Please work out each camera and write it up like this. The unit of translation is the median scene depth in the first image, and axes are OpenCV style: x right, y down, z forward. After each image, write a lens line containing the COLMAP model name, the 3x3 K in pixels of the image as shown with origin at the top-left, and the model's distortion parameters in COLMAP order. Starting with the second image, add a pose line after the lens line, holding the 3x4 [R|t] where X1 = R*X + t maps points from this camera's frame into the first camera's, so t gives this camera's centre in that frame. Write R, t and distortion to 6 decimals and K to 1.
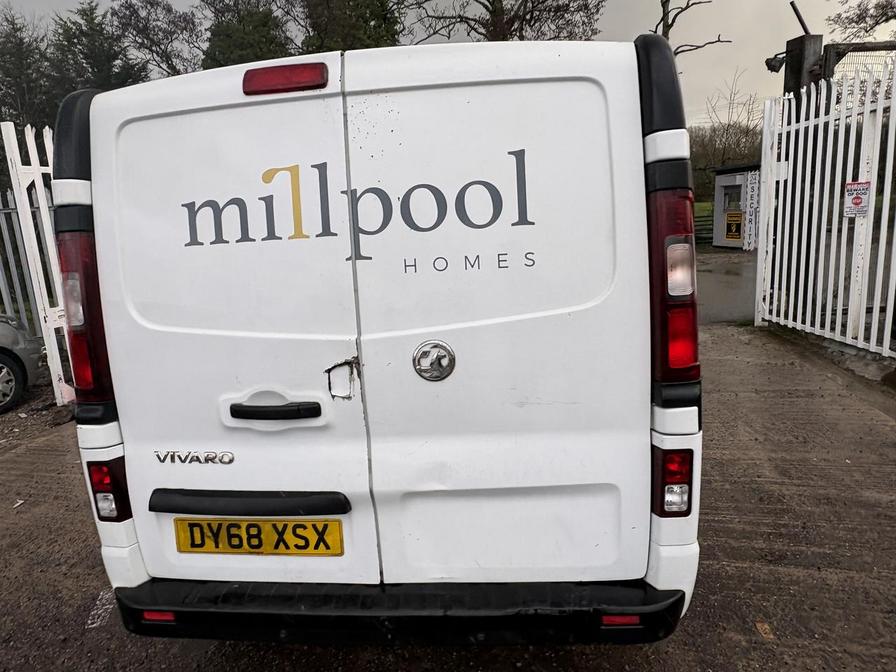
lens RADIAL K [[591.8, 0, 449.7], [0, 591.8, 342.7], [0, 0, 1]] dist [-0.001133, 0.003638]
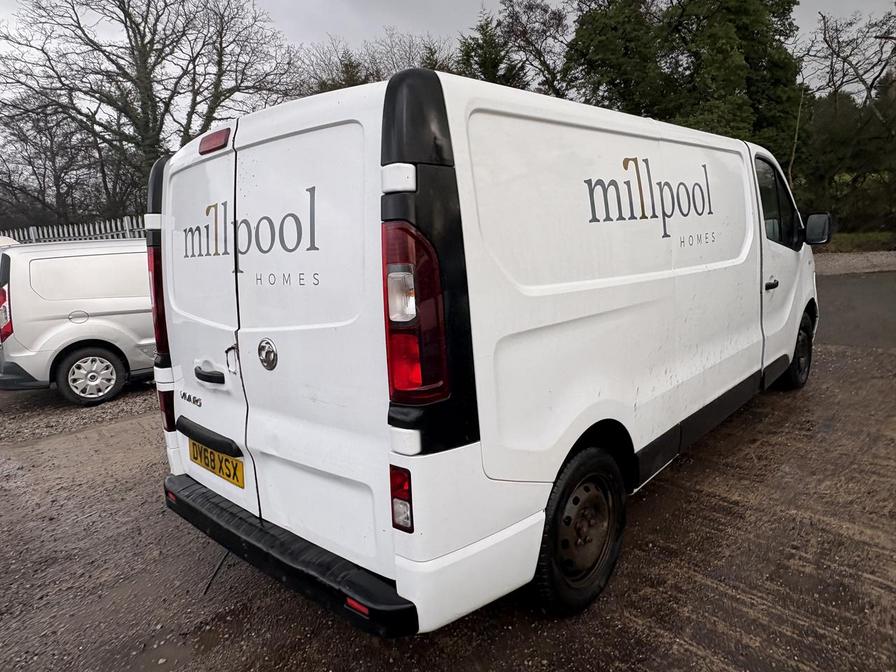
lens RADIAL K [[591.8, 0, 443.8], [0, 591.8, 331.8], [0, 0, 1]] dist [-0.001133, 0.003638]
pose [[0.800587, 0.103039, -0.590291, 0.964106], [-0.090611, 0.994594, 0.050721, -0.109385], [0.592326, 0.012880, 0.805596, 0.180931]]
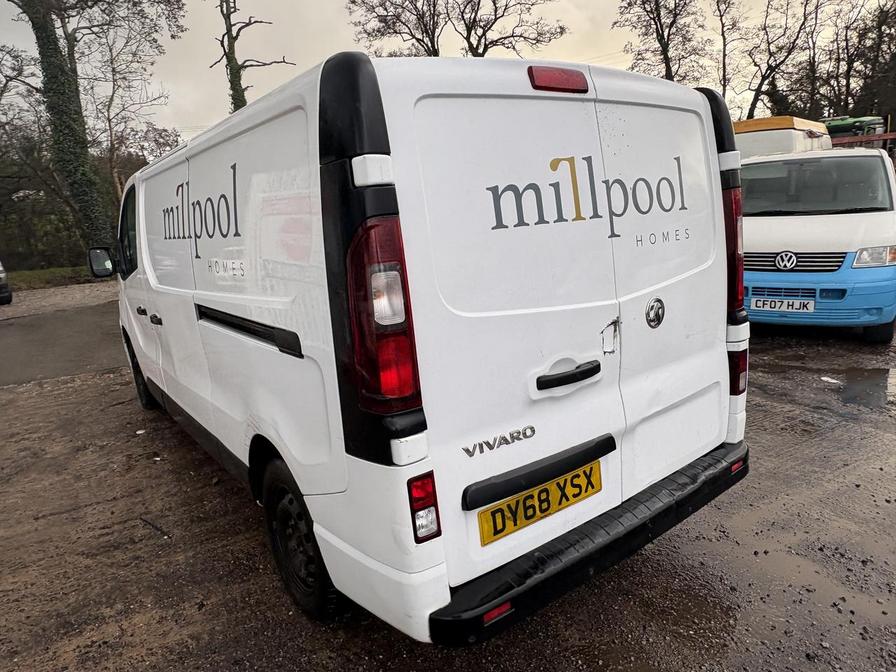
lens RADIAL K [[591.8, 0, 449.3], [0, 591.8, 340.0], [0, 0, 1]] dist [-0.001133, 0.003638]
pose [[0.732606, -0.139538, 0.666196, -1.168151], [0.153124, 0.987459, 0.038440, -0.027255], [-0.663205, 0.073849, 0.744785, 0.307555]]
